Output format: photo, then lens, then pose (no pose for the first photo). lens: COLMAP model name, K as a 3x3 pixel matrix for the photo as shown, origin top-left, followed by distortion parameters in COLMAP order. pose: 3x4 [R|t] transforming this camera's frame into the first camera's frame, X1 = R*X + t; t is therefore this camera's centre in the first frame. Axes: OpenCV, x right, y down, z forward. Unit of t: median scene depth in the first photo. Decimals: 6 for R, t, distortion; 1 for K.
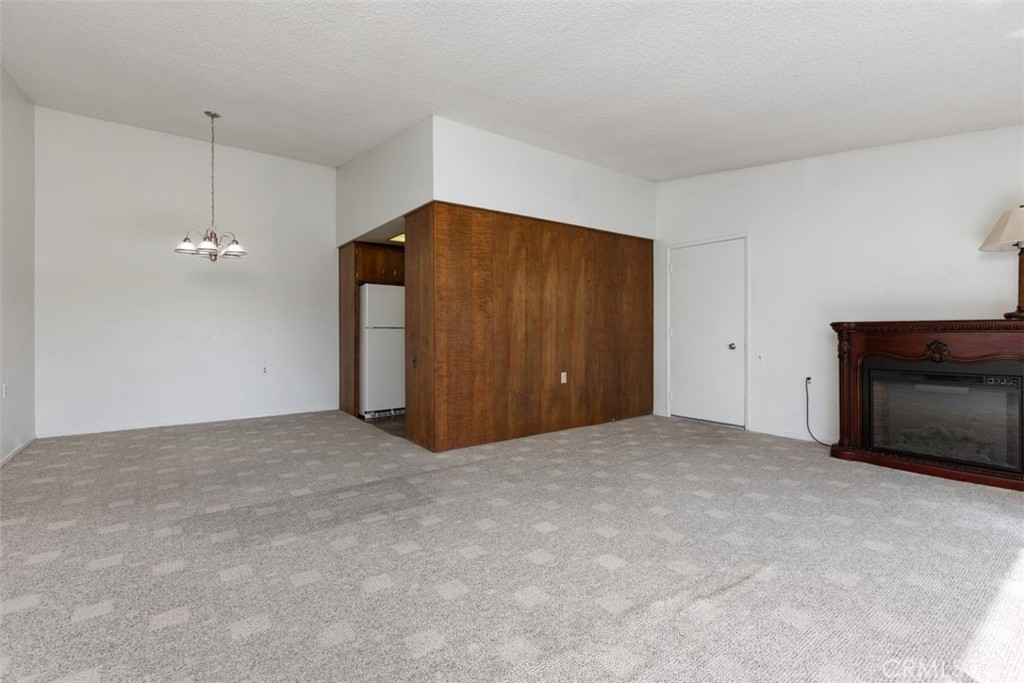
lens RADIAL K [[460.6, 0, 515.0], [0, 460.6, 334.8], [0, 0, 1]] dist [0.001462, -0.000441]
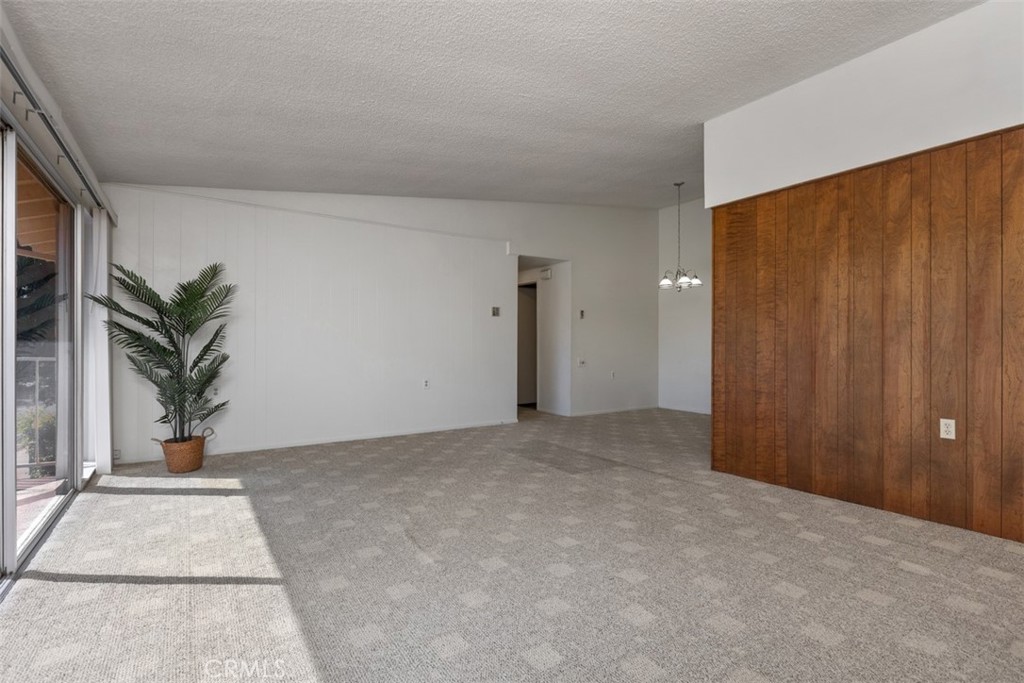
lens RADIAL K [[484.1, 0, 514.9], [0, 484.1, 348.8], [0, 0, 1]] dist [-0.003379, 0.001640]
pose [[-0.049871, 0.010921, -0.998696, 0.793756], [-0.003635, 0.999932, 0.011116, -0.006548], [0.998749, 0.004184, -0.049828, 0.589530]]
